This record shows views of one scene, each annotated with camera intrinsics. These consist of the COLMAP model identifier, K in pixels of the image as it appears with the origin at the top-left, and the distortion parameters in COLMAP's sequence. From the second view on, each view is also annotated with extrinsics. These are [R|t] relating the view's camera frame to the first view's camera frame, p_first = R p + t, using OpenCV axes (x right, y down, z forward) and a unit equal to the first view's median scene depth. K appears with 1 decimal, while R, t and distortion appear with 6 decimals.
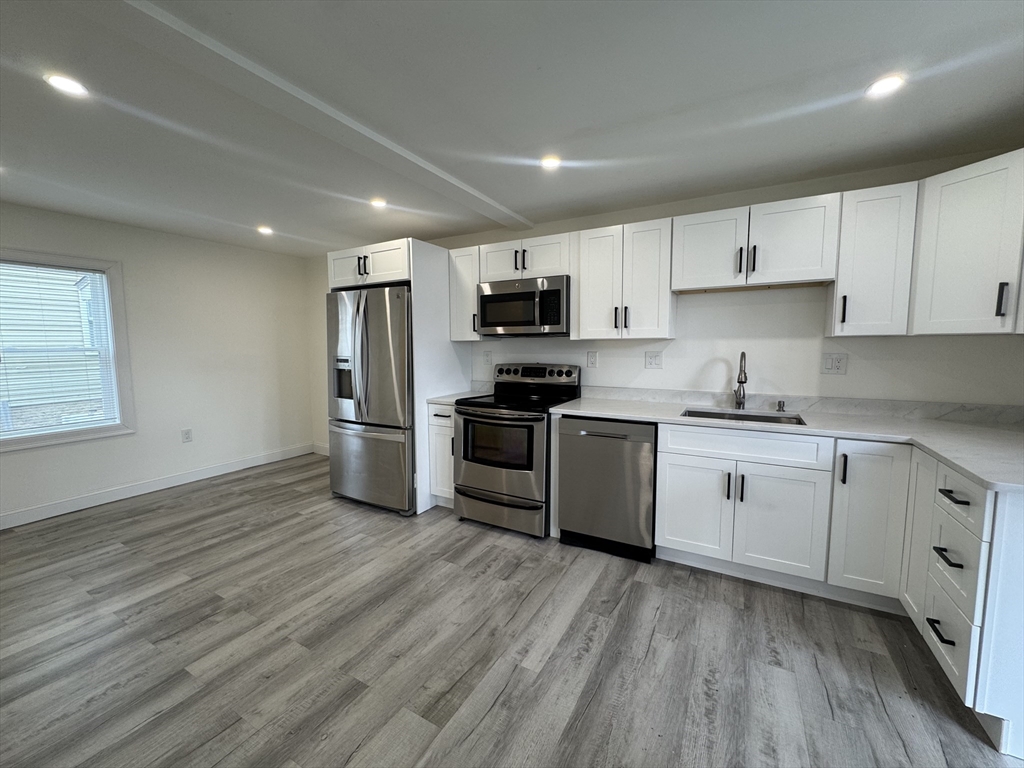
lens RADIAL K [[410.1, 0, 510.6], [0, 410.1, 383.2], [0, 0, 1]] dist [-0.002993, 0.000368]
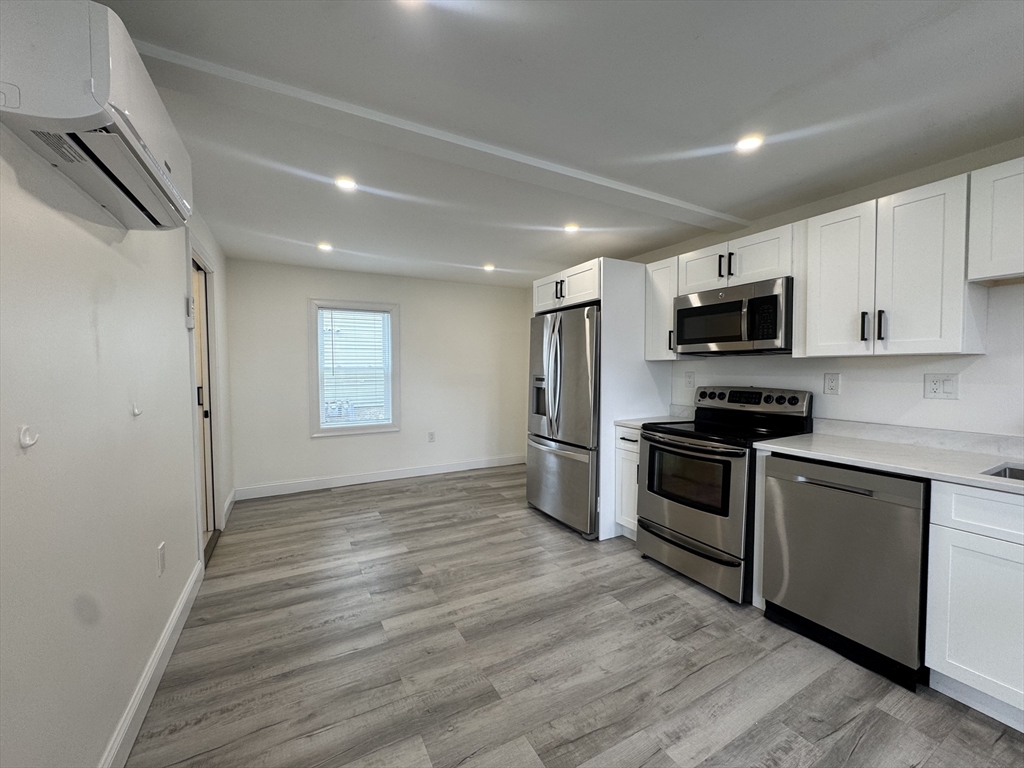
lens RADIAL K [[410.1, 0, 510.6], [0, 410.1, 383.2], [0, 0, 1]] dist [-0.002993, 0.000368]
pose [[0.851726, 0.023132, -0.523477, 0.104730], [-0.051968, 0.997829, -0.040461, 0.002763], [0.521404, 0.061666, 0.851079, 0.060451]]
